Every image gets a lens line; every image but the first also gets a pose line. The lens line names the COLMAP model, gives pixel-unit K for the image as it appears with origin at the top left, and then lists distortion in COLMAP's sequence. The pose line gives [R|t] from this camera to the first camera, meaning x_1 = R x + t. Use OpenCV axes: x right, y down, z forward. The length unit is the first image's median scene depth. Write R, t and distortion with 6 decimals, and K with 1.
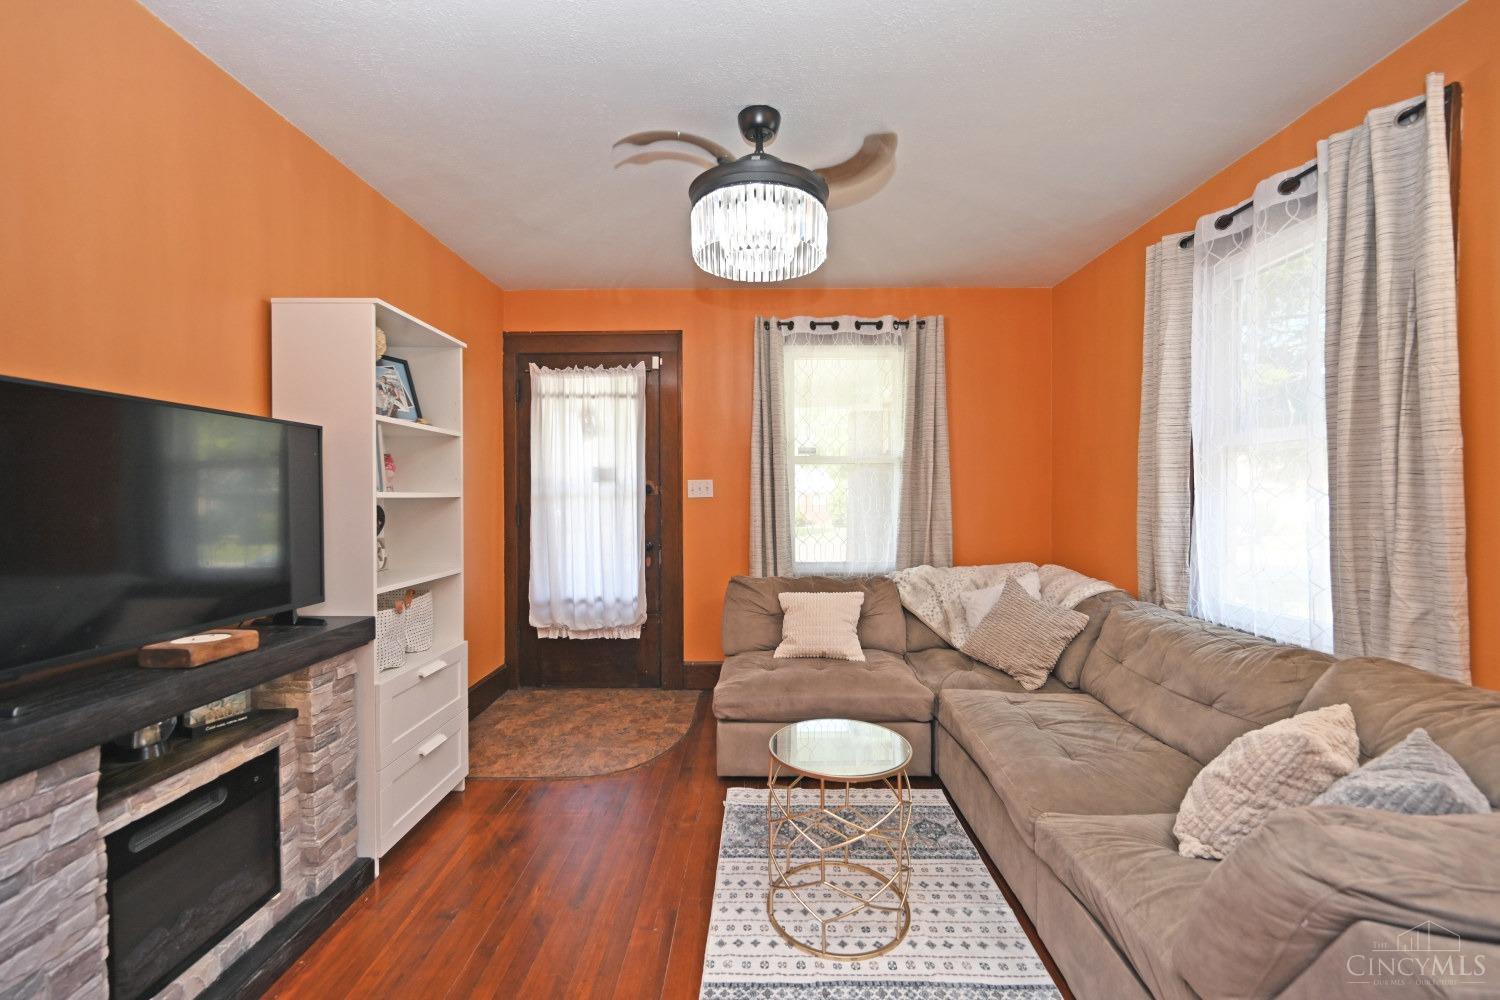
lens RADIAL K [[604.2, 0, 751.9], [0, 604.2, 500.8], [0, 0, 1]] dist [0.001078, 0.000077]
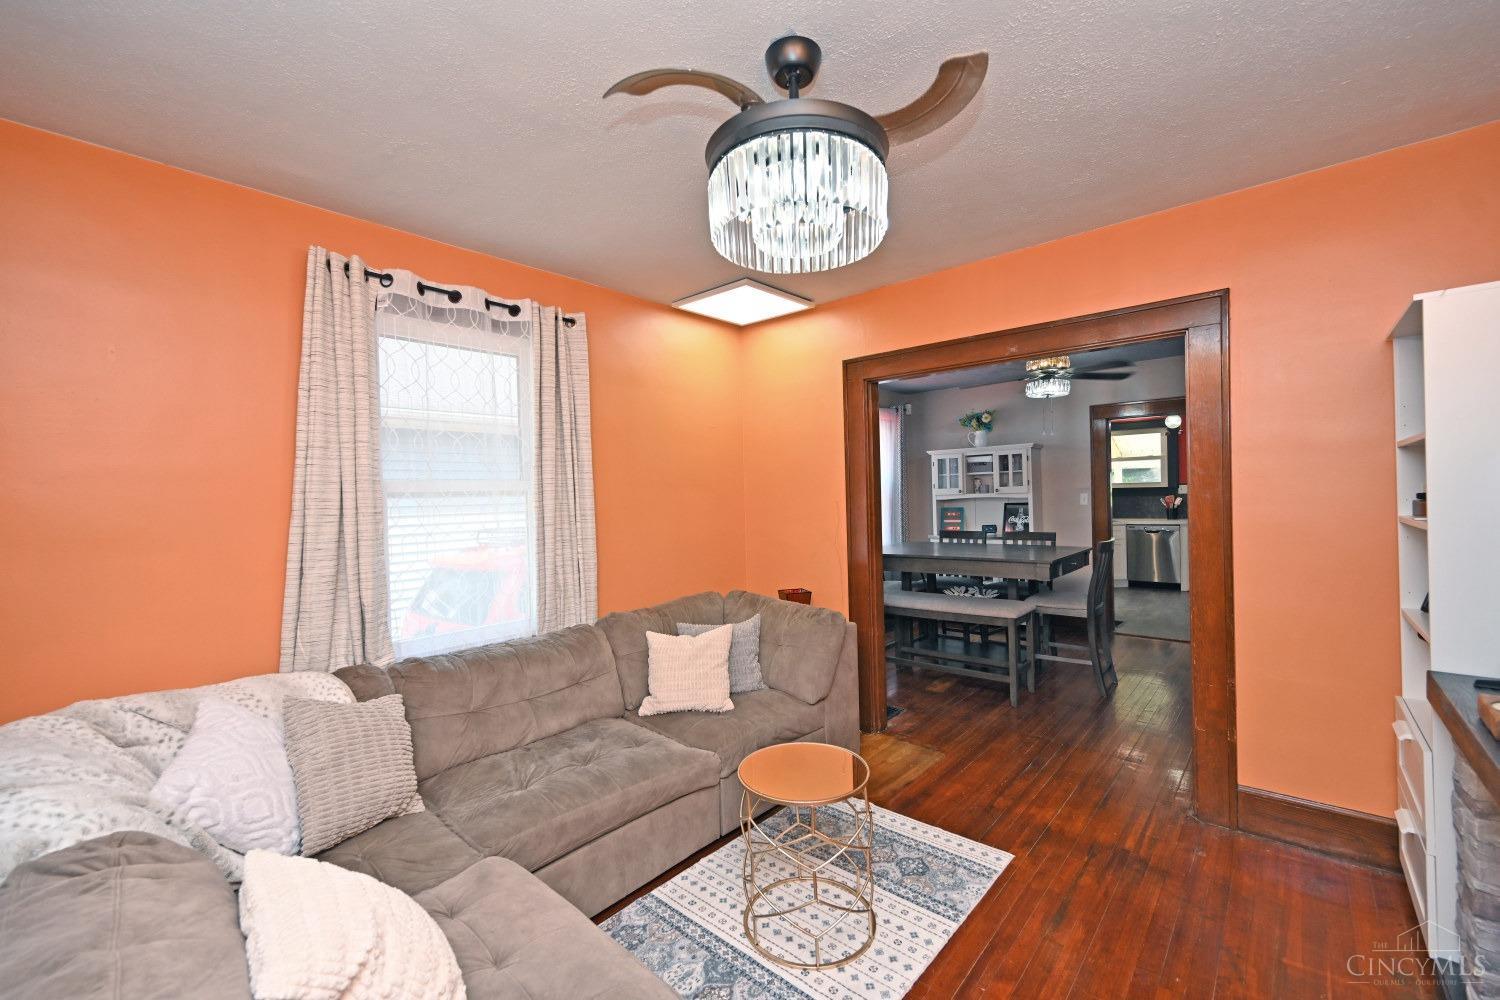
lens RADIAL K [[604.2, 0, 743.9], [0, 604.2, 505.5], [0, 0, 1]] dist [0.001078, 0.000077]
pose [[-0.751670, 0.019548, 0.659249, -0.296968], [0.029570, 0.999554, 0.004078, -0.049768], [-0.658876, 0.022560, -0.751913, 1.110207]]
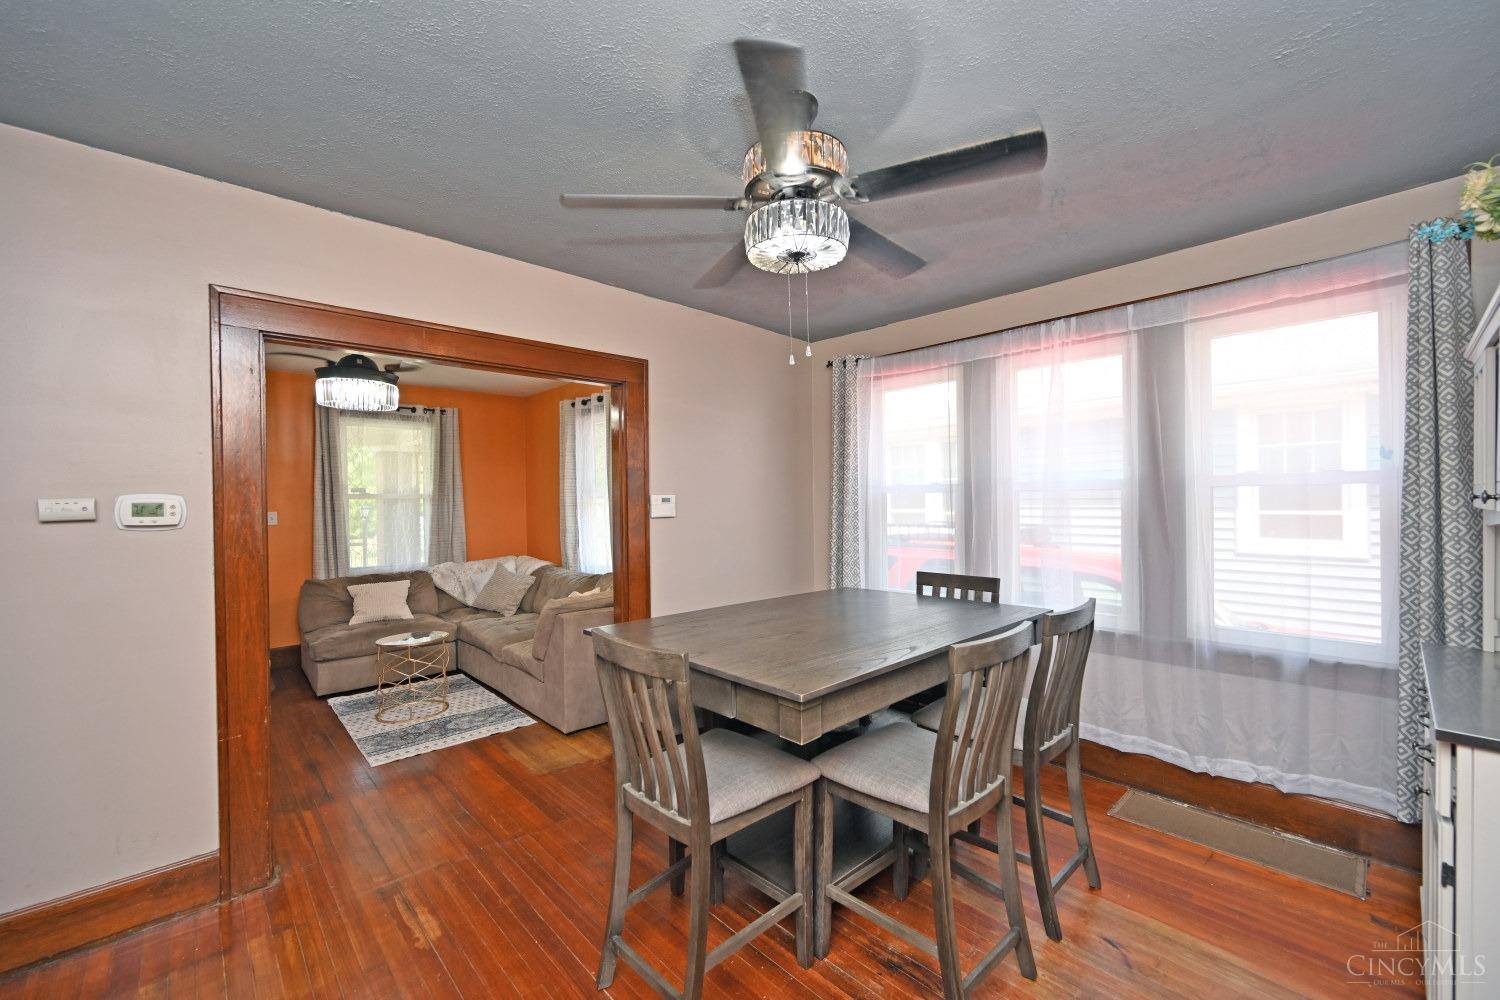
lens RADIAL K [[604.2, 0, 752.1], [0, 604.2, 508.3], [0, 0, 1]] dist [0.001078, 0.000077]
pose [[0.725362, -0.015067, 0.688202, -0.274600], [0.020094, 0.999798, 0.000710, -0.027543], [-0.688074, 0.013313, 0.725519, -0.855916]]
